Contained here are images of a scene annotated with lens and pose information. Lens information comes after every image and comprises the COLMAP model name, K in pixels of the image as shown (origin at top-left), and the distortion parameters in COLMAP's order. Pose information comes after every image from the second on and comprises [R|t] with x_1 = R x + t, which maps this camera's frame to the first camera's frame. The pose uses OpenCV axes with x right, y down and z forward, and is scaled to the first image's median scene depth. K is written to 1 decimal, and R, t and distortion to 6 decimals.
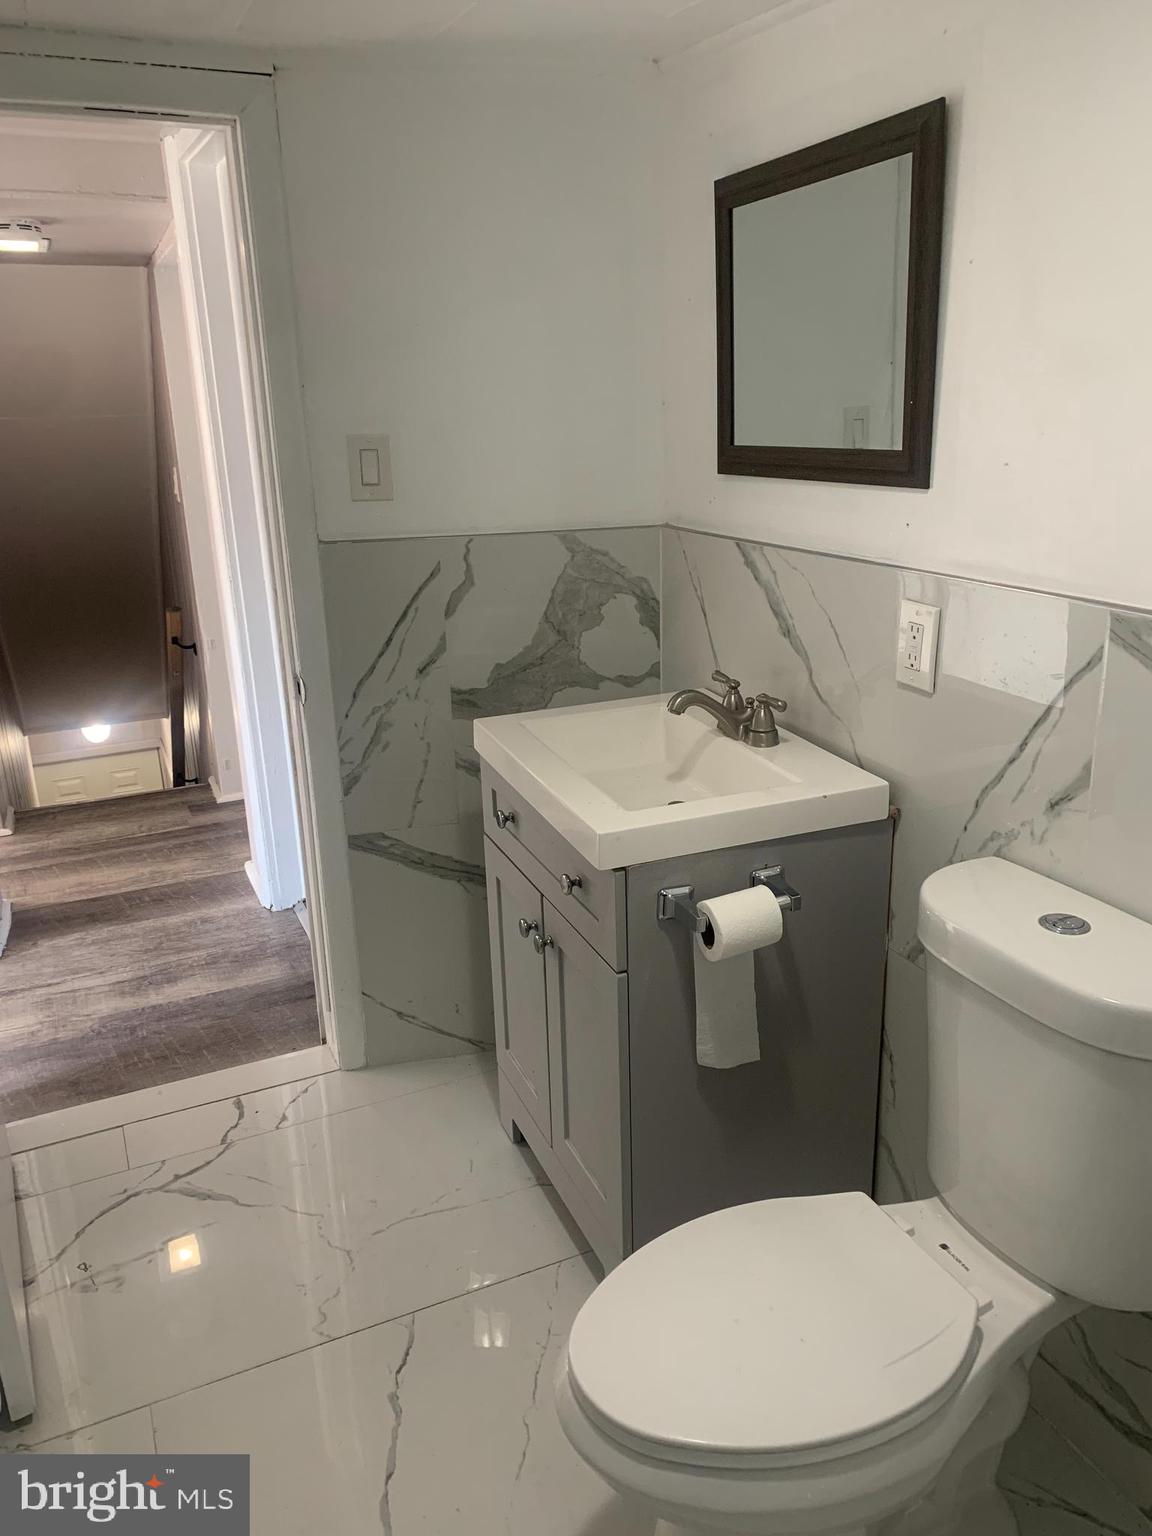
lens RADIAL K [[1168.0, 0, 575.6], [0, 1168.0, 747.3], [0, 0, 1]] dist [-0.002865, 0.000766]
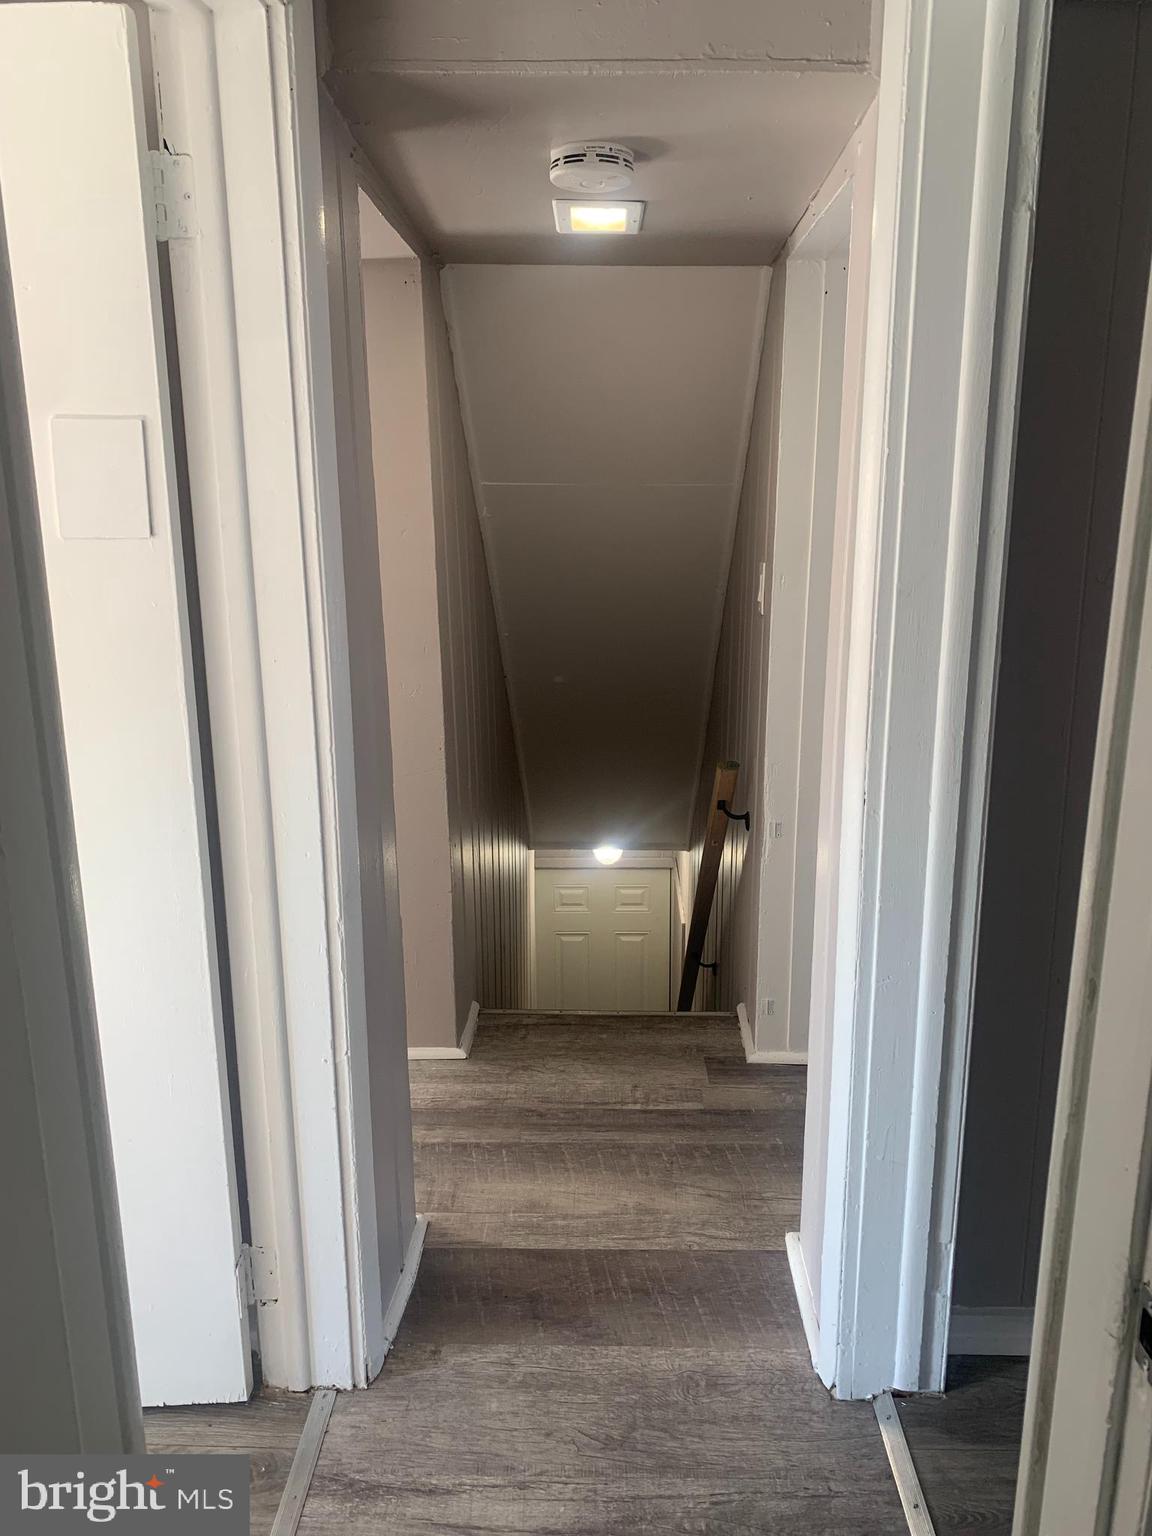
lens RADIAL K [[1185.5, 0, 576.0], [0, 1185.5, 768.0], [0, 0, 1]] dist [0.086687, -0.102039]
pose [[0.901201, 0.133780, -0.412238, -0.163253], [-0.155881, 0.987568, -0.020286, -0.106185], [0.404399, 0.082542, 0.910850, 0.389992]]
